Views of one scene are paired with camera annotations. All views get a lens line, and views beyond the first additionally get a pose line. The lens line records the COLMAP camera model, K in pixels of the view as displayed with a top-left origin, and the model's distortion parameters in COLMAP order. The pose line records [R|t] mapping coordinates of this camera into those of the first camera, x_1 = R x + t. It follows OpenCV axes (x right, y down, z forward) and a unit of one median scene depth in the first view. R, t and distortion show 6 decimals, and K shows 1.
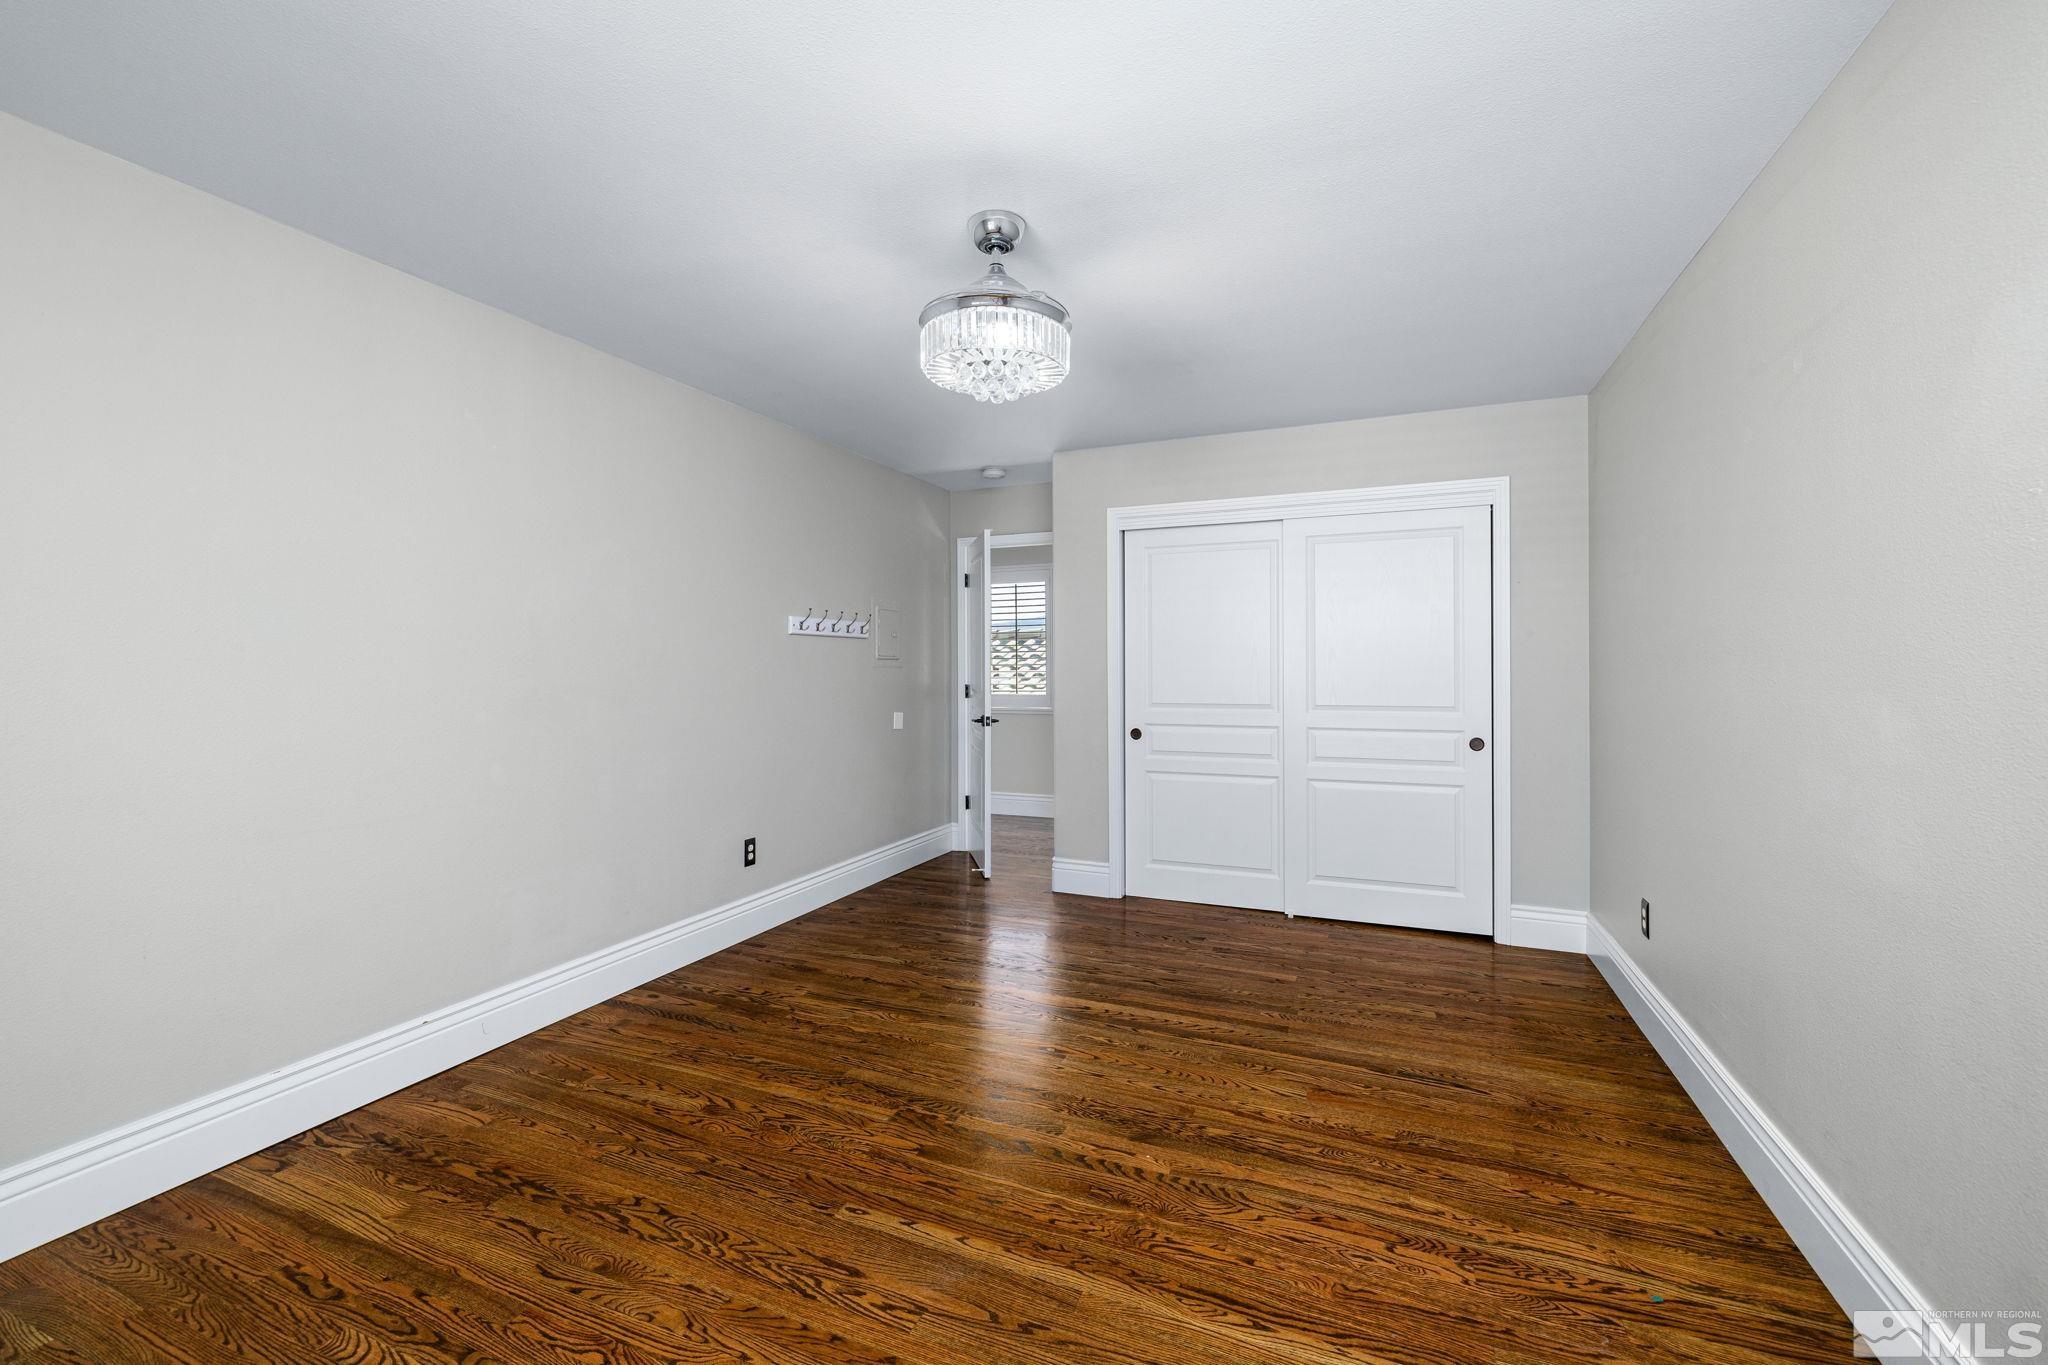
lens RADIAL K [[871.8, 0, 993.5], [0, 871.8, 659.8], [0, 0, 1]] dist [0.000448, 0.000243]
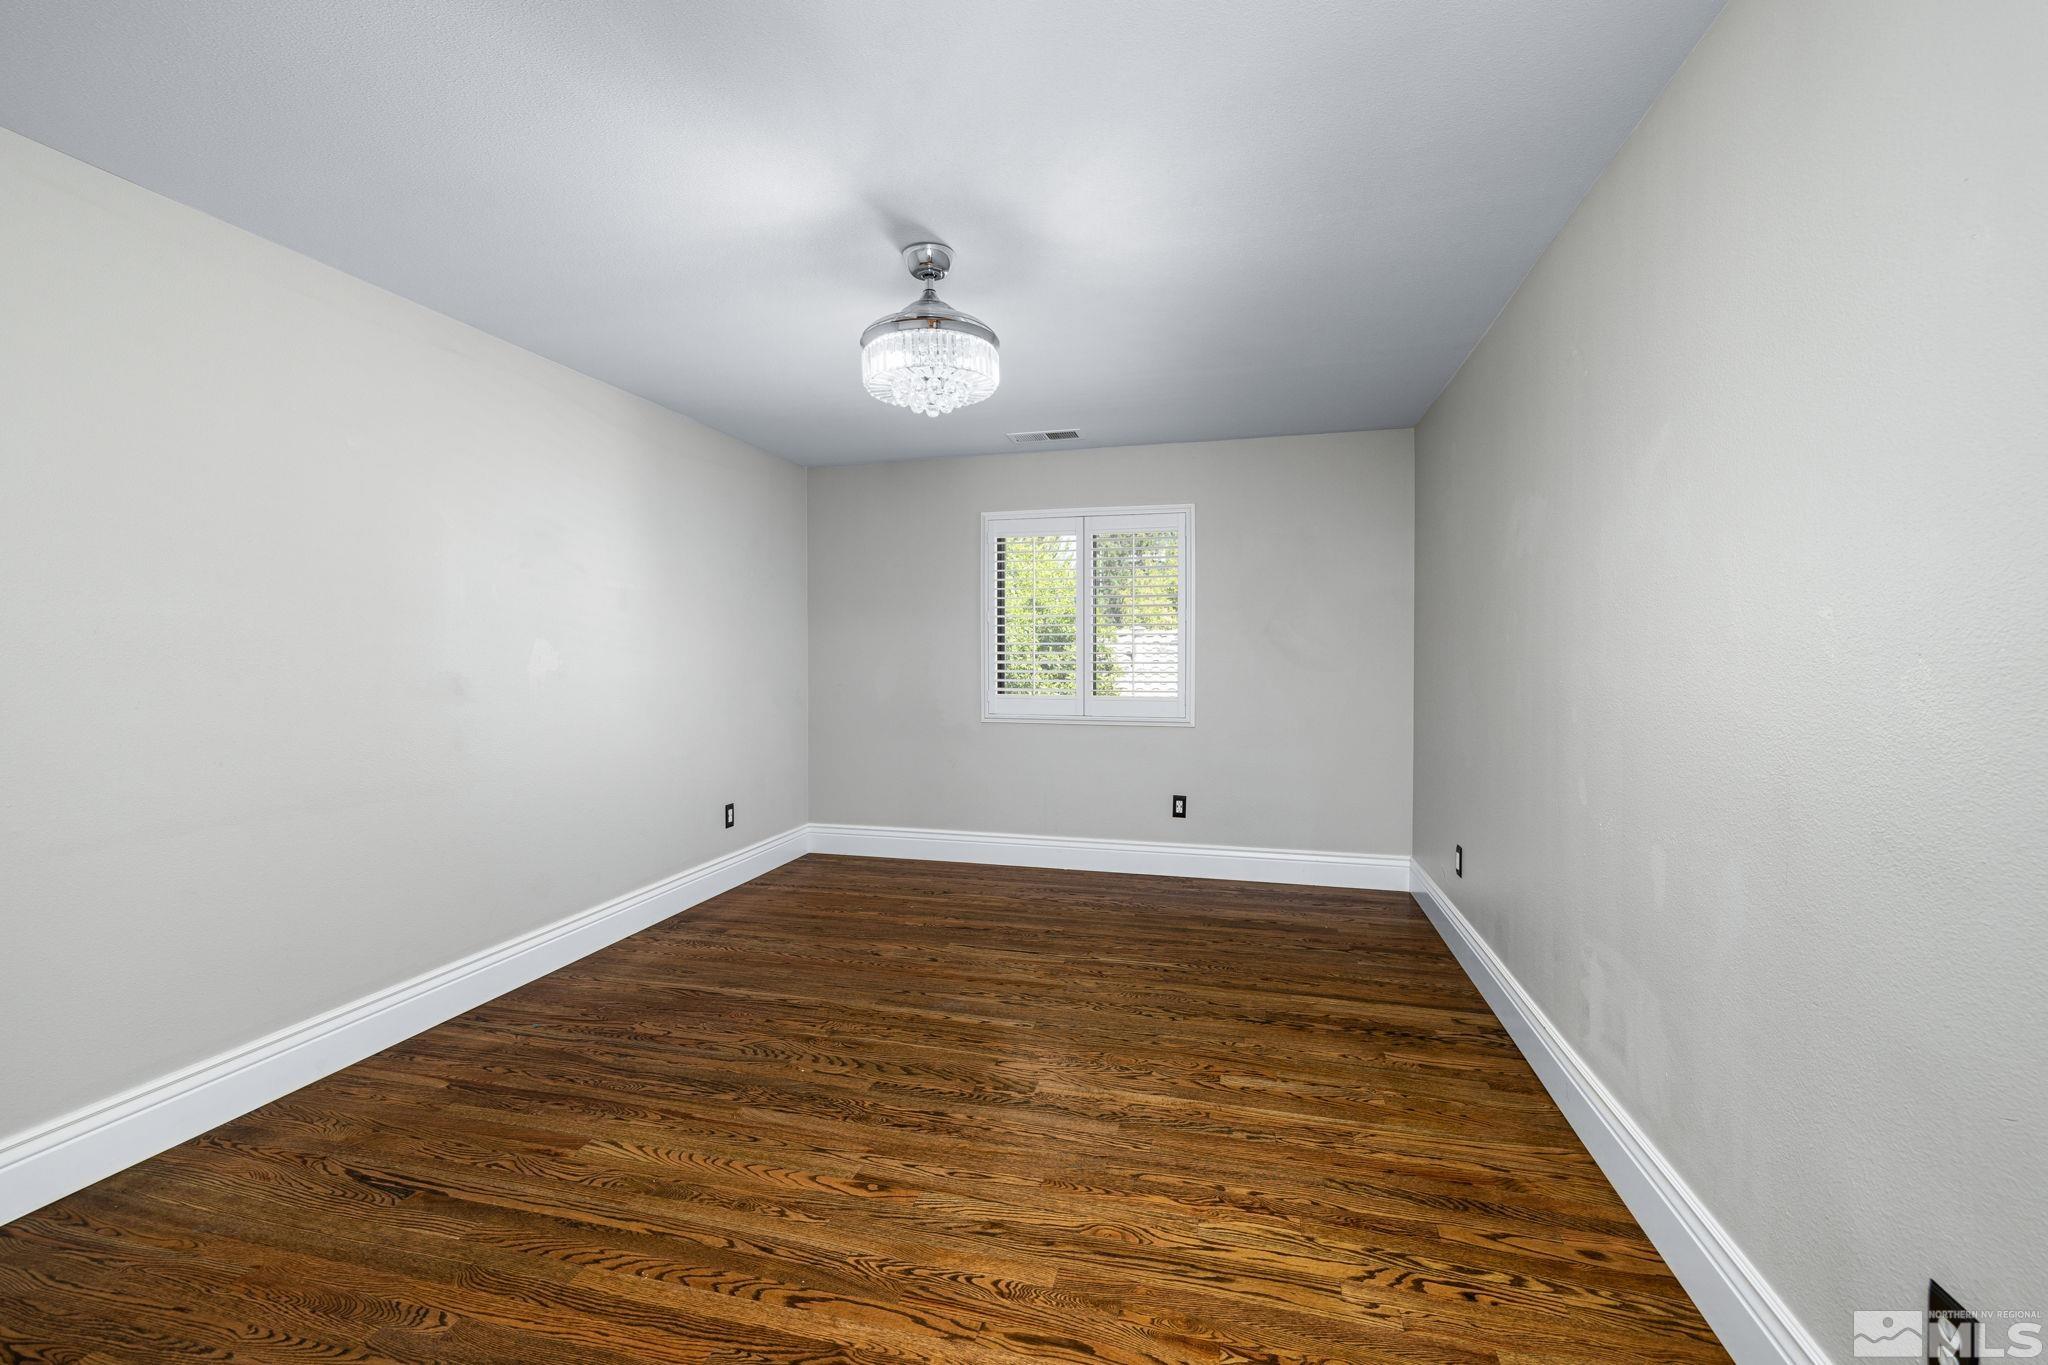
lens RADIAL K [[871.8, 0, 993.5], [0, 871.8, 659.8], [0, 0, 1]] dist [0.000448, 0.000243]
pose [[-0.990204, 0.003291, -0.139588, 0.081511], [0.003266, 0.999995, 0.000410, 0.015646], [0.139589, -0.000050, -0.990210, 2.107619]]
